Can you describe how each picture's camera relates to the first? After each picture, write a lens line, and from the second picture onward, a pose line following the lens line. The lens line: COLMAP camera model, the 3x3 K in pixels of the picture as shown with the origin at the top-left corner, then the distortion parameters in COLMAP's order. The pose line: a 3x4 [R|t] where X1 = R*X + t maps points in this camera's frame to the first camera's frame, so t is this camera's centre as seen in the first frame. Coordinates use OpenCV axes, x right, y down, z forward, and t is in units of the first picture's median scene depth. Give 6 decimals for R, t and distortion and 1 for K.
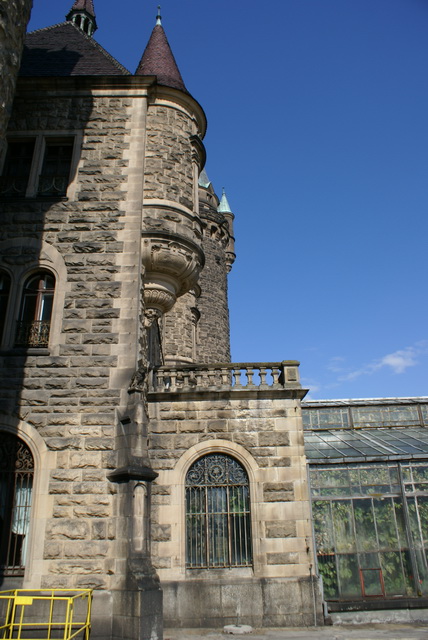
lens RADIAL K [[507.6, 0, 215.7], [0, 507.6, 320.4], [0, 0, 1]] dist [-0.151632, 0.128431]
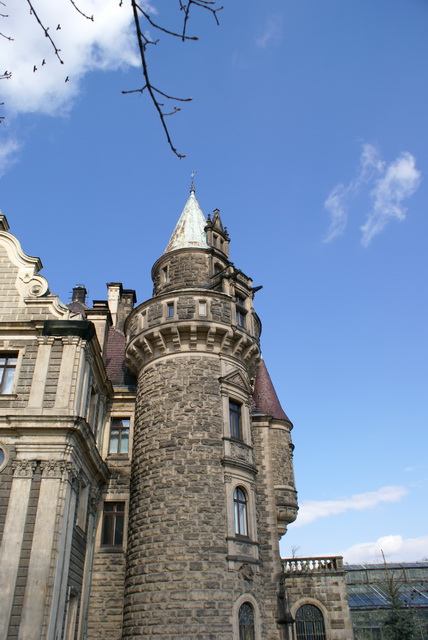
lens RADIAL K [[507.6, 0, 211.2], [0, 507.6, 321.4], [0, 0, 1]] dist [-0.151632, 0.128431]
pose [[0.999961, 0.005143, -0.007244, -0.408949], [-0.006219, 0.987521, -0.157361, -0.613101], [0.006344, 0.157400, 0.987515, -1.290177]]
